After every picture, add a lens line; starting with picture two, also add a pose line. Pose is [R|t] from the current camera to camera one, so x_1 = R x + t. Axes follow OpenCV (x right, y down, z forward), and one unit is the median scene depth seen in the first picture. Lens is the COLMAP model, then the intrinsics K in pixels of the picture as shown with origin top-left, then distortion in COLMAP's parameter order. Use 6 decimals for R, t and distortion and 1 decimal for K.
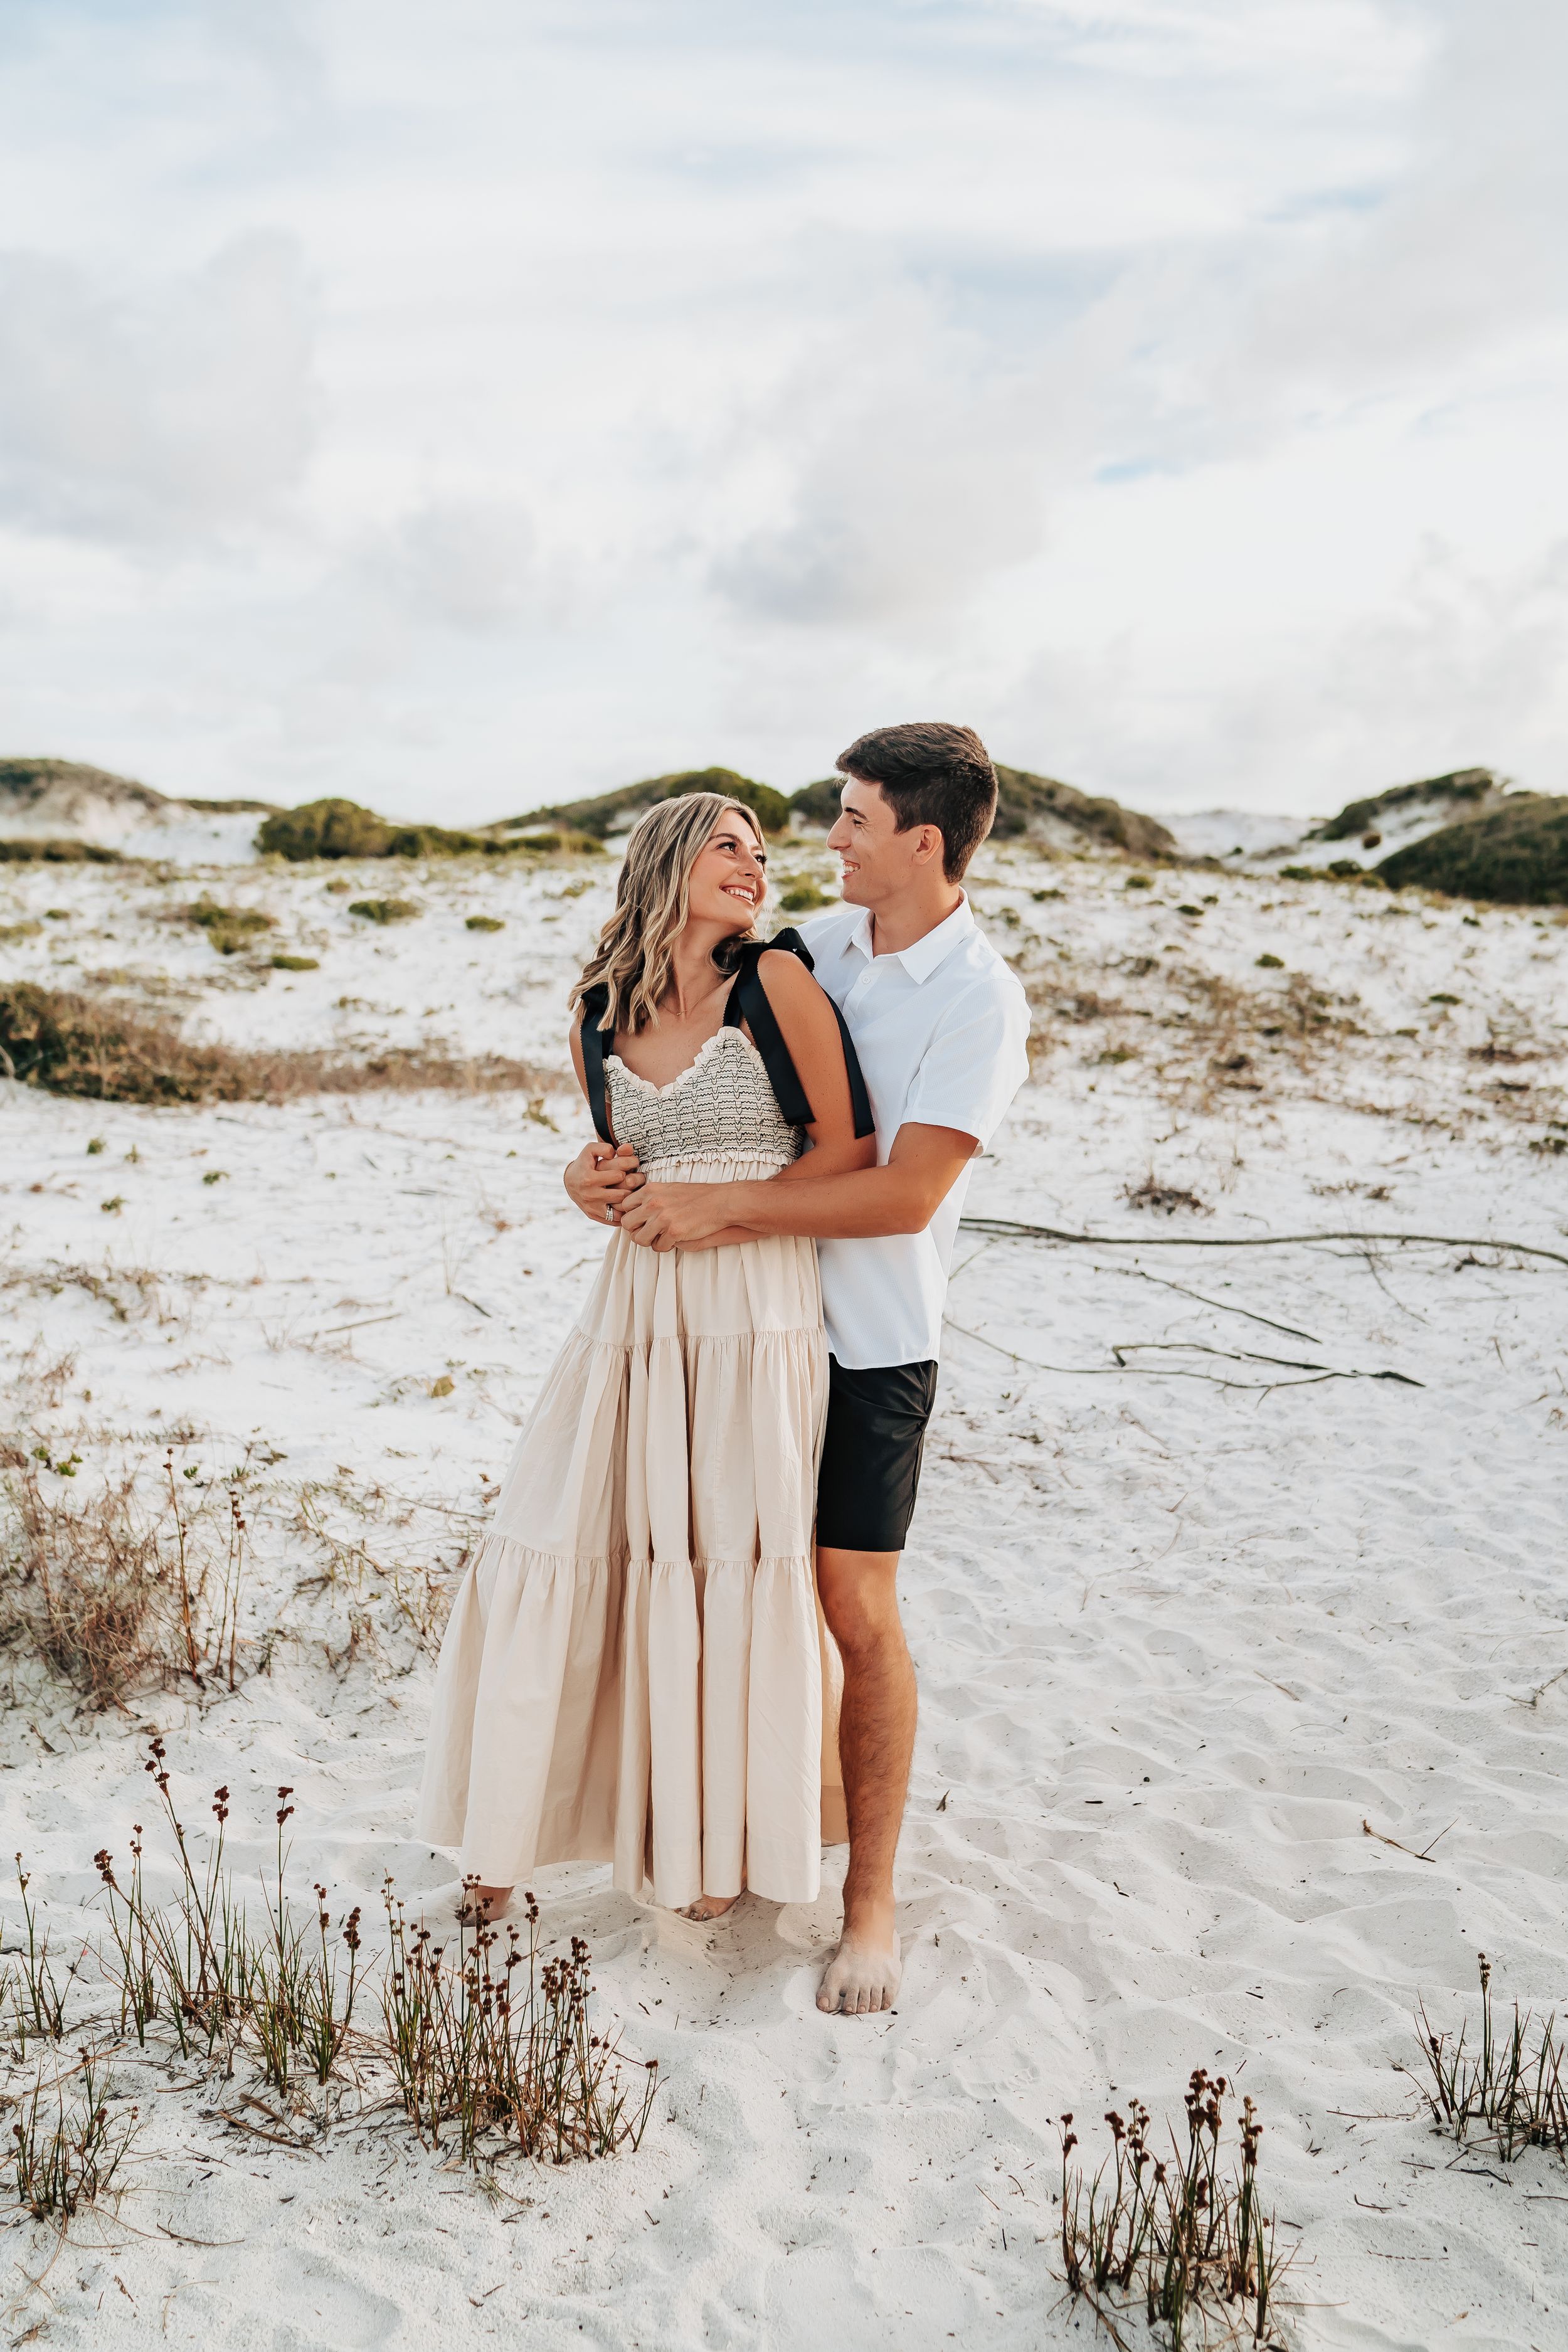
lens RADIAL K [[2295.8, 0, 751.3], [0, 2295.8, 1224.0], [0, 0, 1]] dist [-0.019866, 0.025146]
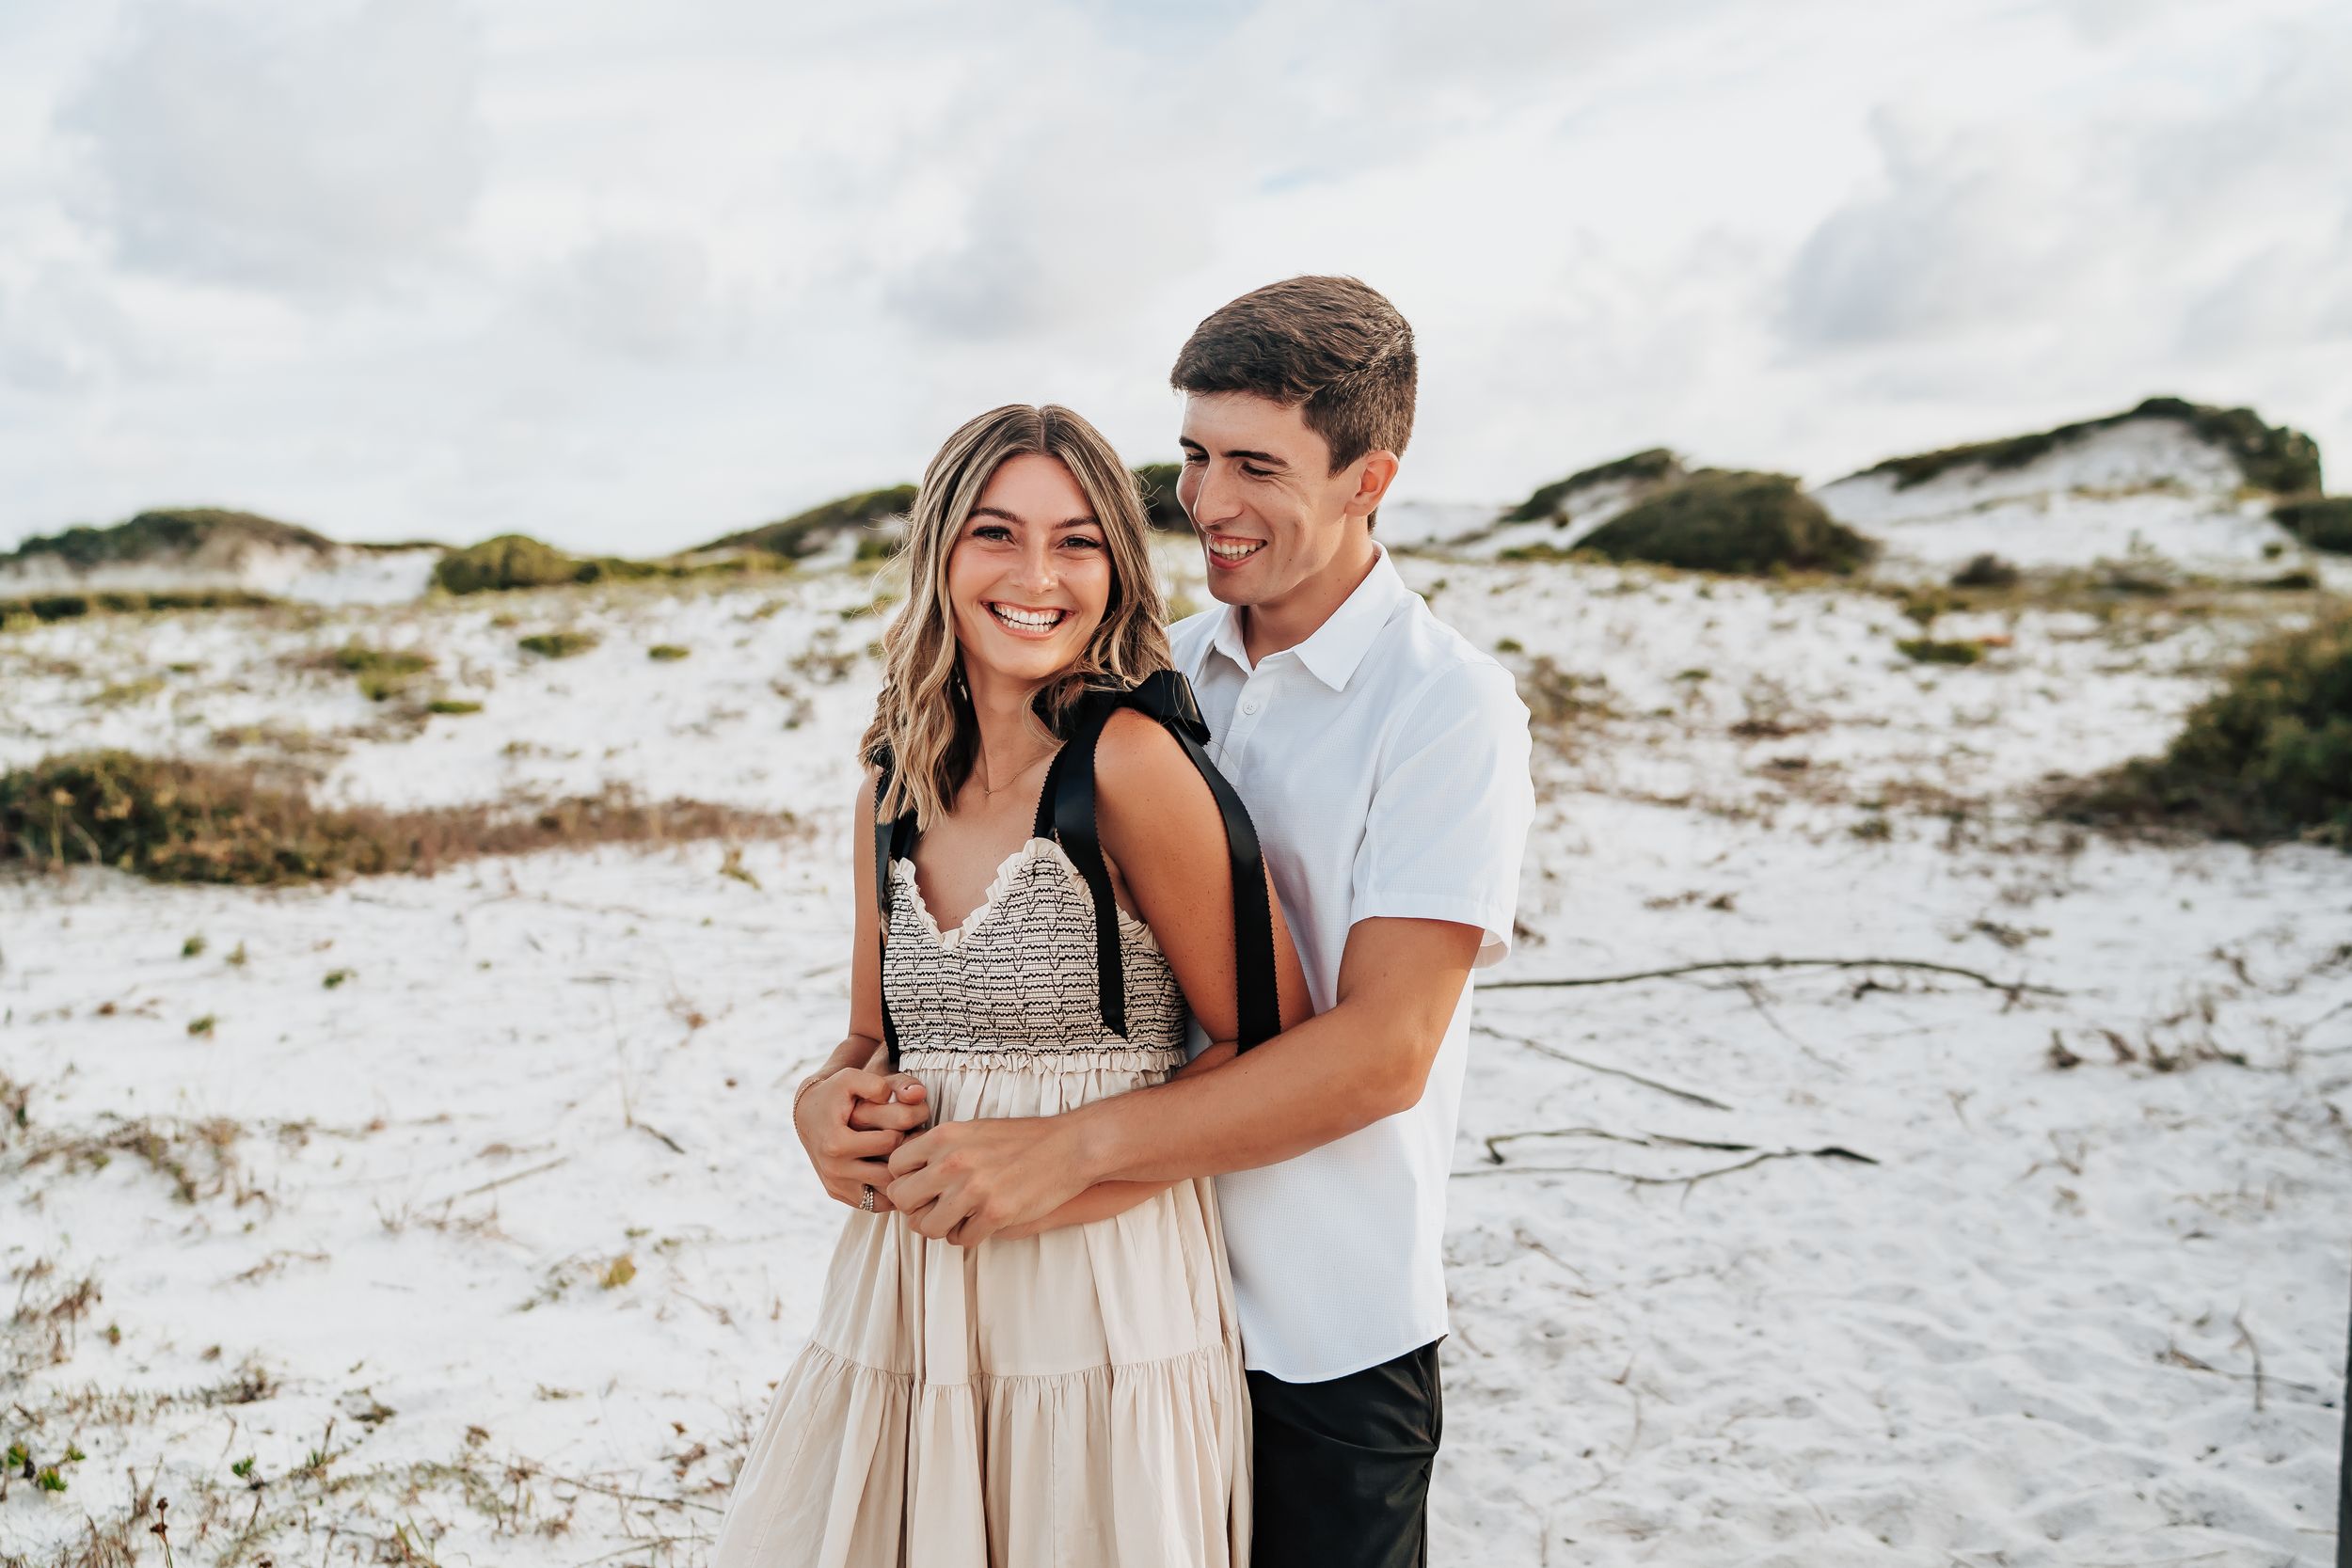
lens RADIAL K [[2295.6, 0, 1176.0], [0, 2295.6, 784.0], [0, 0, 1]] dist [-0.019866, 0.025146]
pose [[0.993659, -0.060368, 0.094859, -0.010822], [0.066292, 0.995959, -0.060587, -0.019195], [-0.090818, 0.066491, 0.993645, 0.153563]]
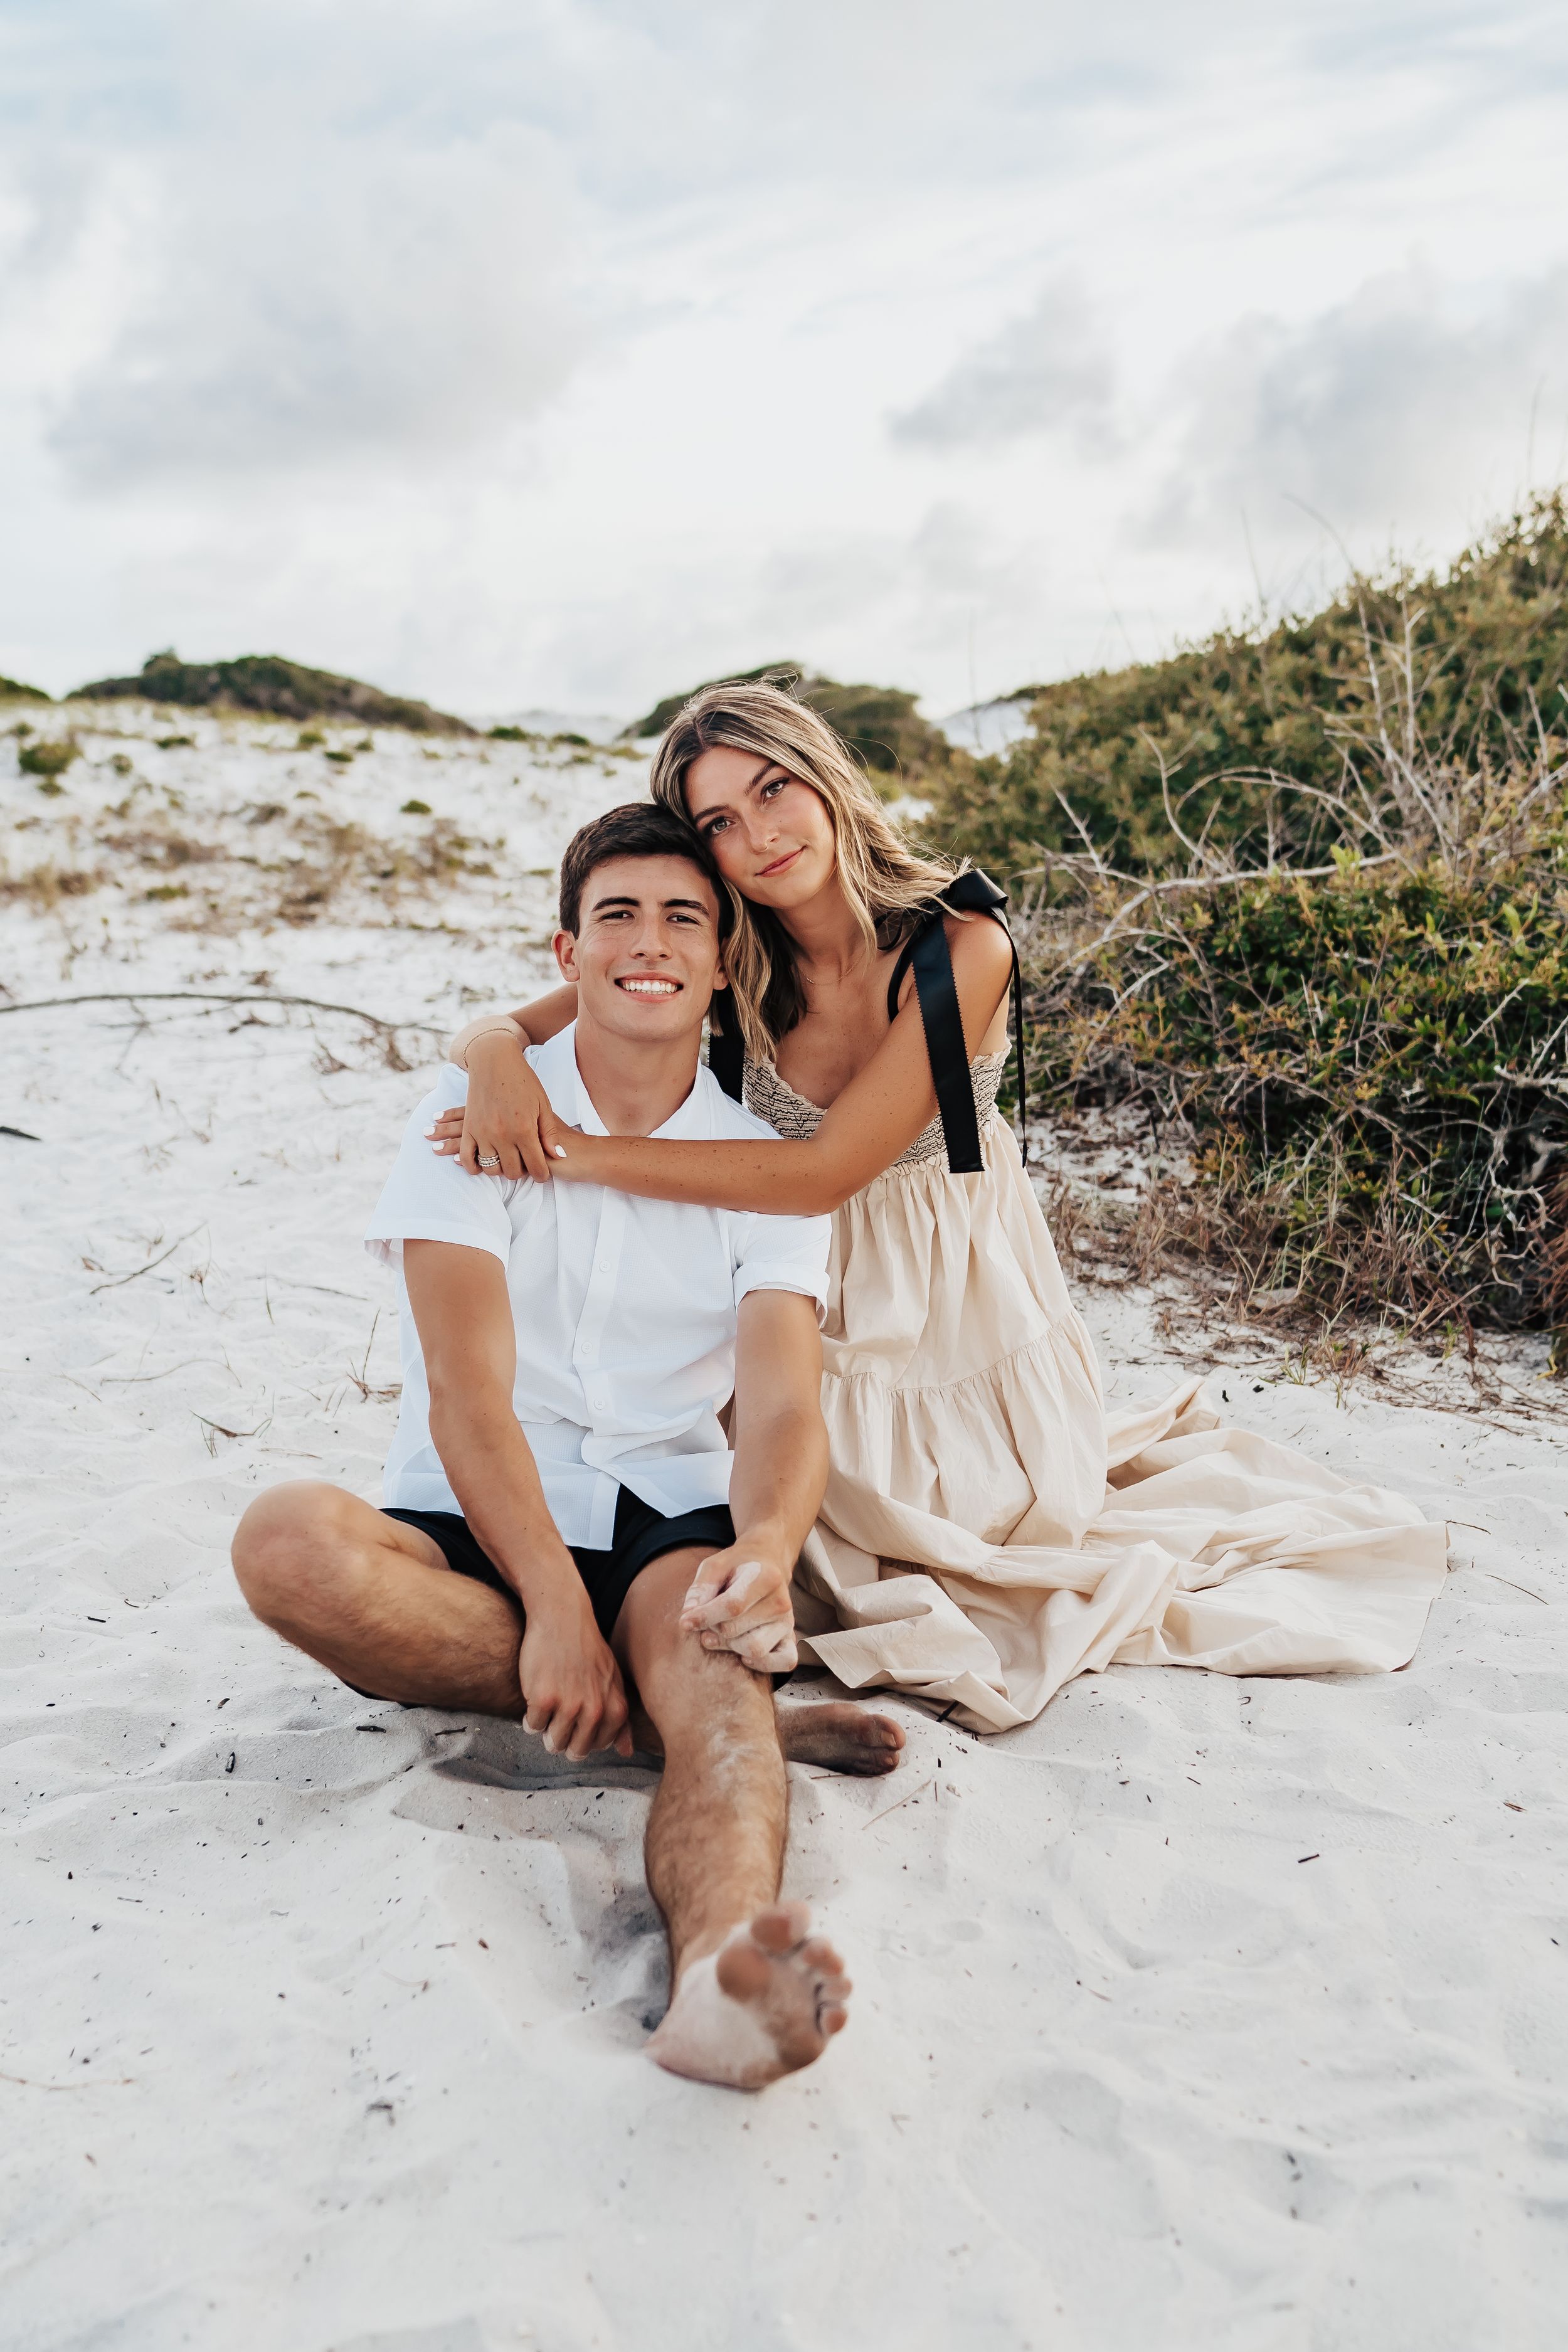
lens RADIAL K [[2423.4, 0, 715.2], [0, 2423.4, 1268.3], [0, 0, 1]] dist [-0.014827, 0.019573]
pose [[0.968420, -0.063499, 0.241104, 0.214216], [0.053857, 0.997471, 0.046378, 0.059972], [-0.243440, -0.031928, 0.969390, 0.099216]]
